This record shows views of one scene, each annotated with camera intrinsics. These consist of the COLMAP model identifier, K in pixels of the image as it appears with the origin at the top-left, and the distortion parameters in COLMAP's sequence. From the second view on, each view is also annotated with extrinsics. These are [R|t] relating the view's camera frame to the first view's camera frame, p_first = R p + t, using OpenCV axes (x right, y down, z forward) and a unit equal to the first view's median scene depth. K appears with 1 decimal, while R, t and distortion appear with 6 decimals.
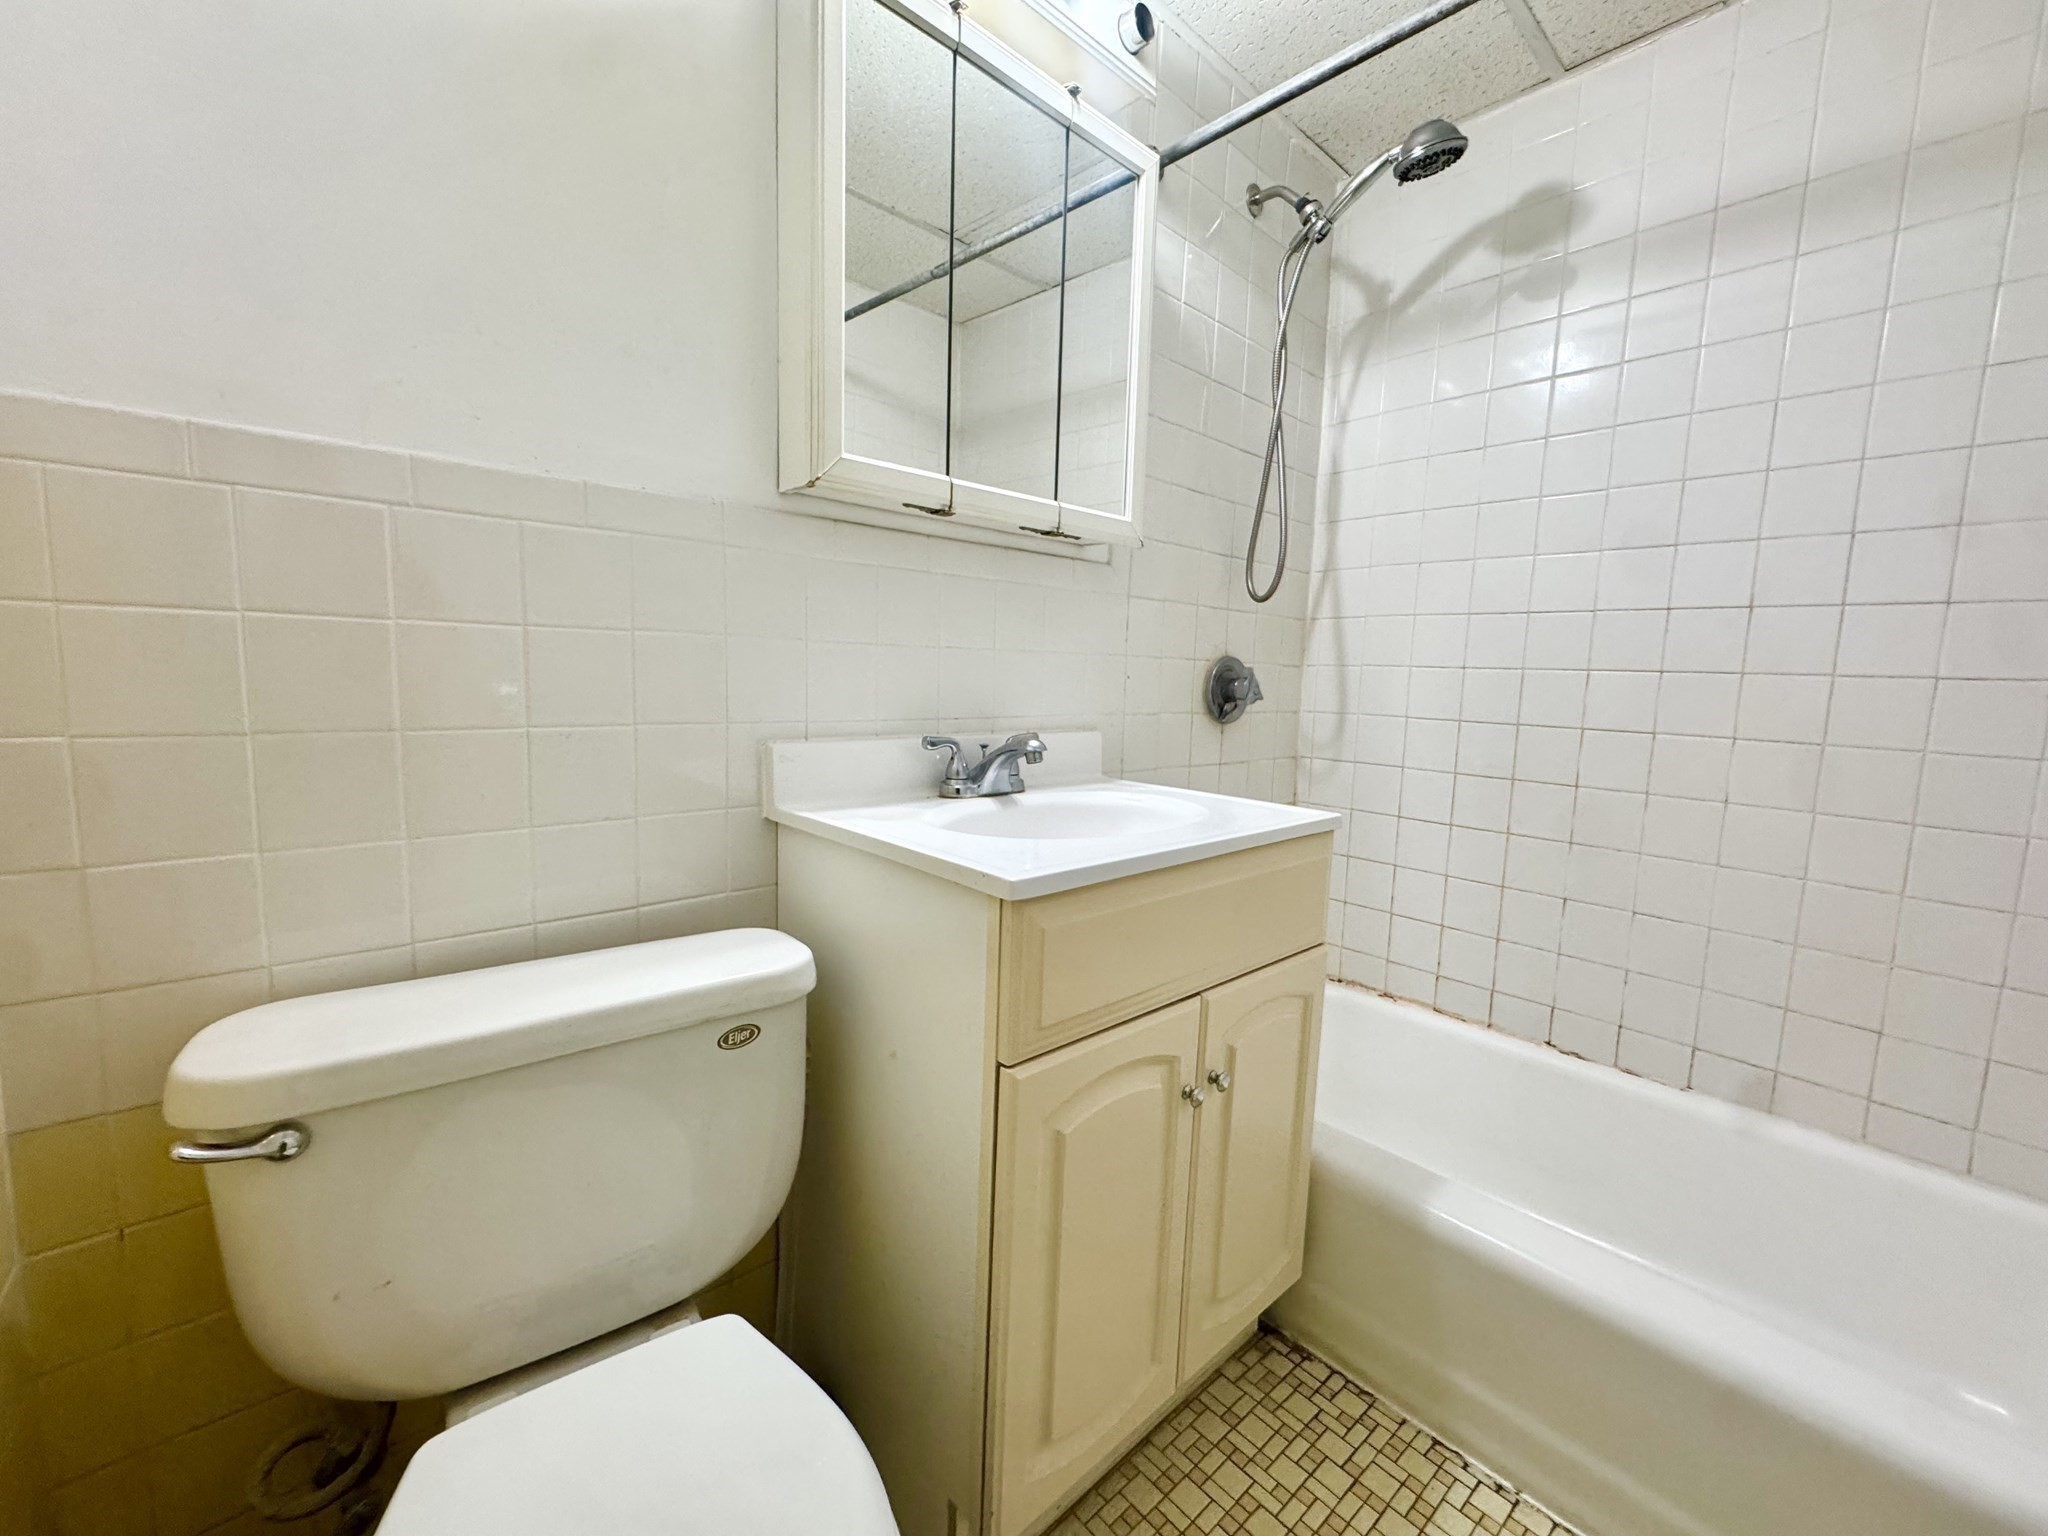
lens RADIAL K [[823.3, 0, 1024.1], [0, 823.3, 766.3], [0, 0, 1]] dist [-0.007658, 0.000731]
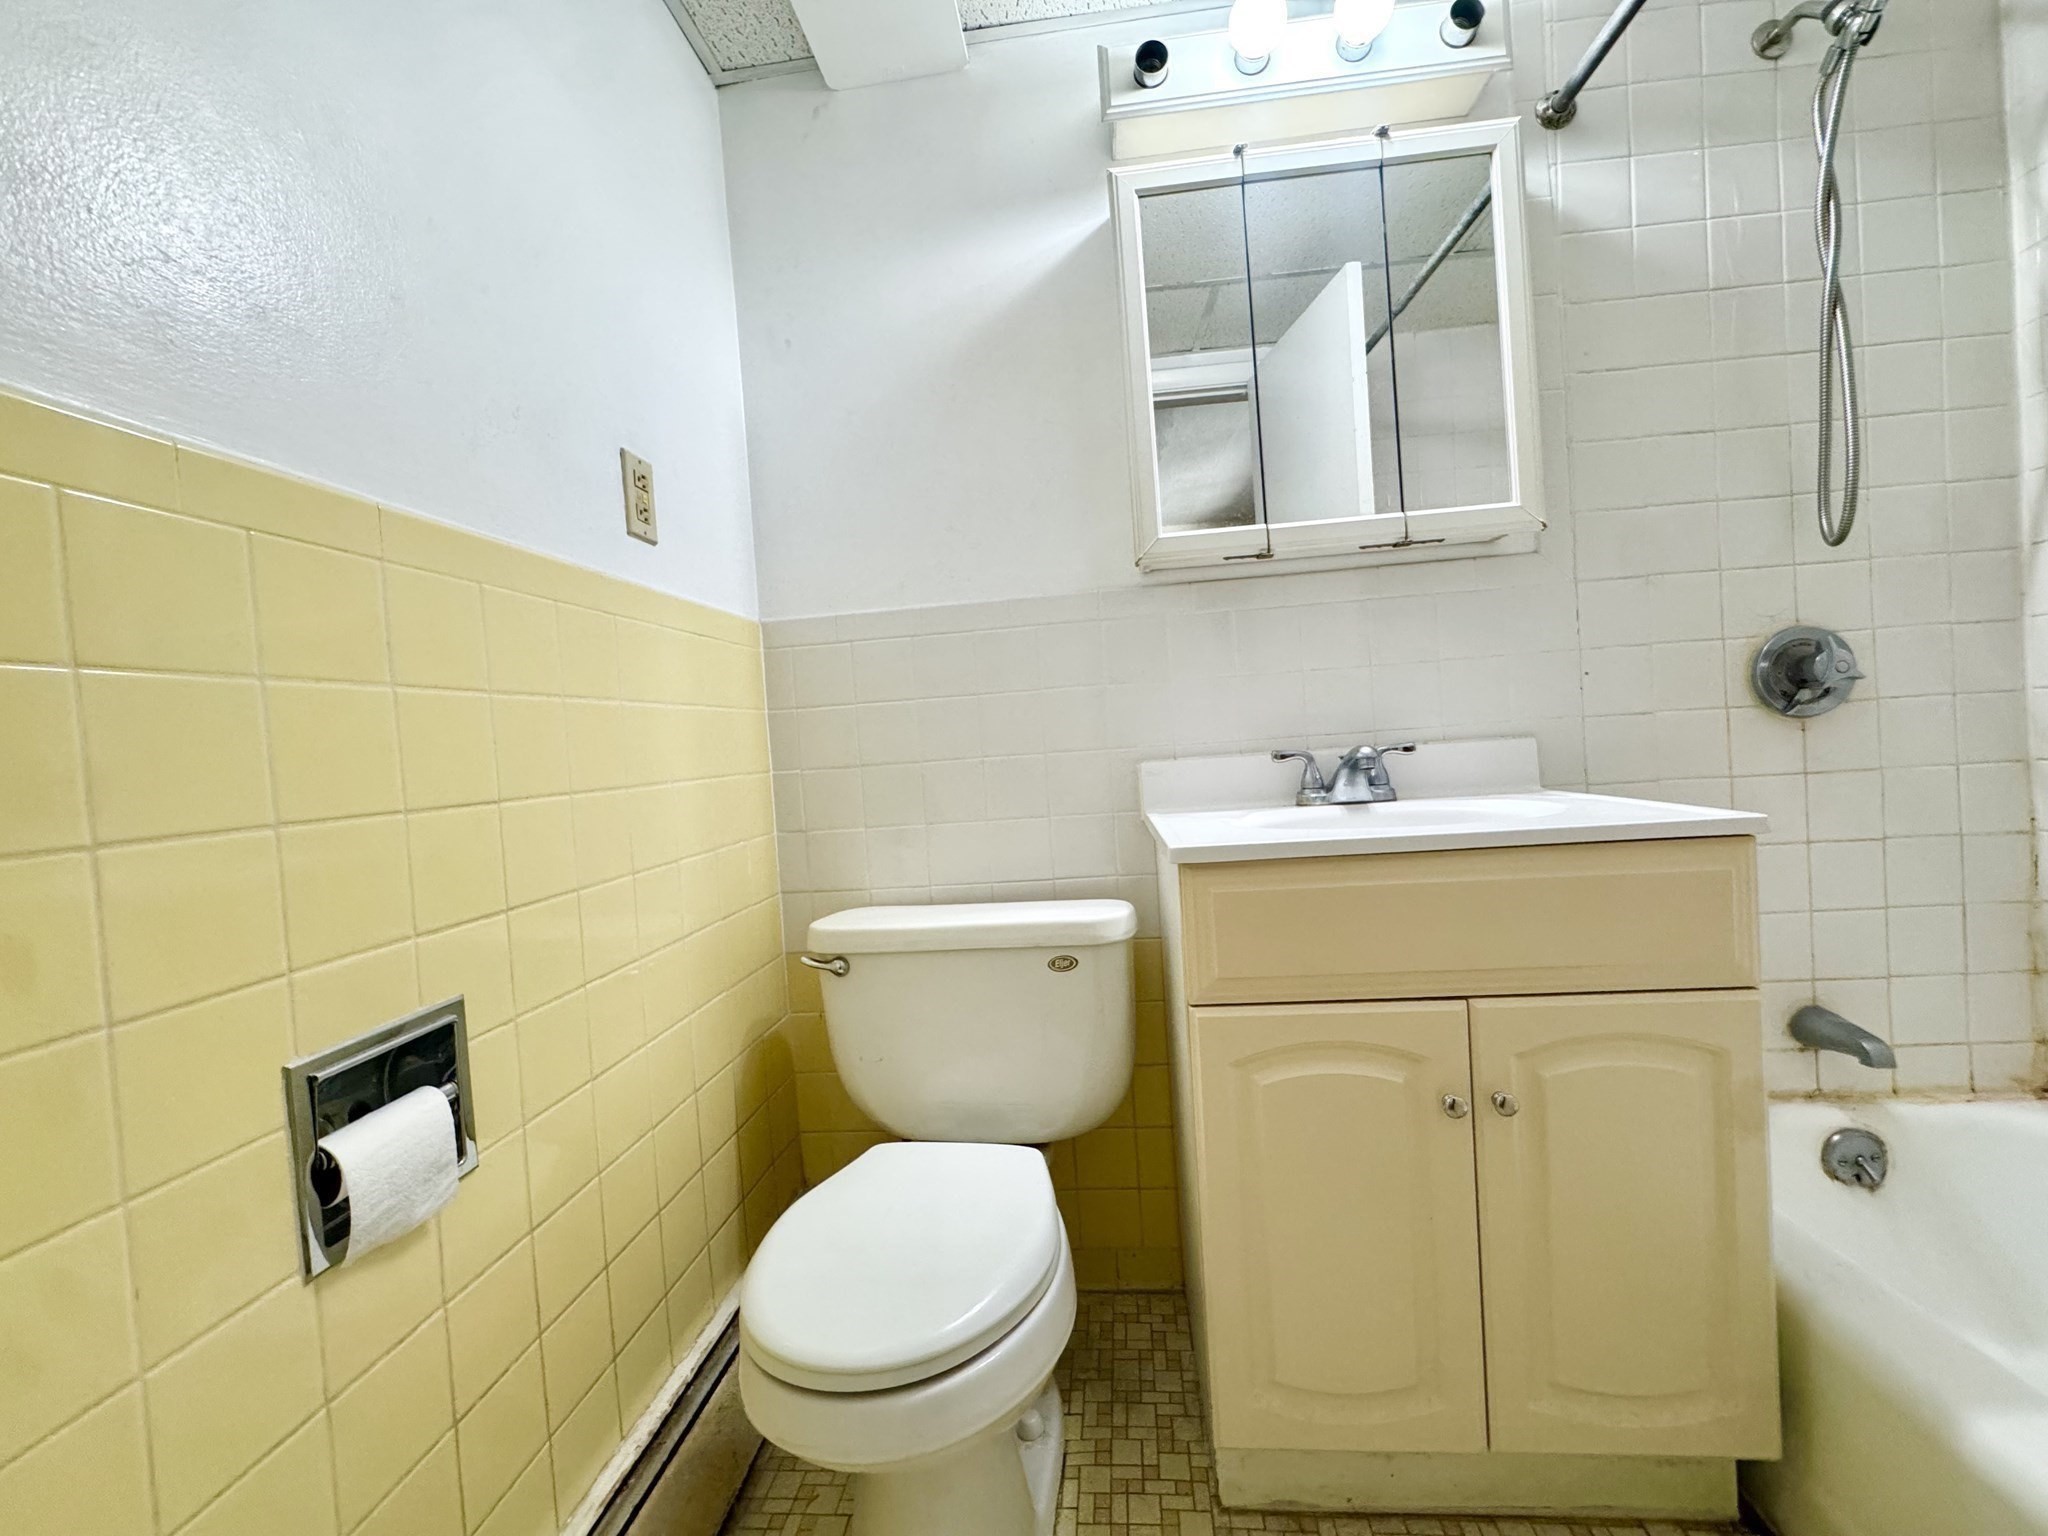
lens RADIAL K [[823.3, 0, 1029.5], [0, 823.3, 762.0], [0, 0, 1]] dist [-0.007658, 0.000731]
pose [[0.660326, -0.056316, -0.748864, 0.489031], [0.001055, 0.997253, -0.074065, 0.060464], [0.750978, 0.048117, 0.658572, 0.003568]]
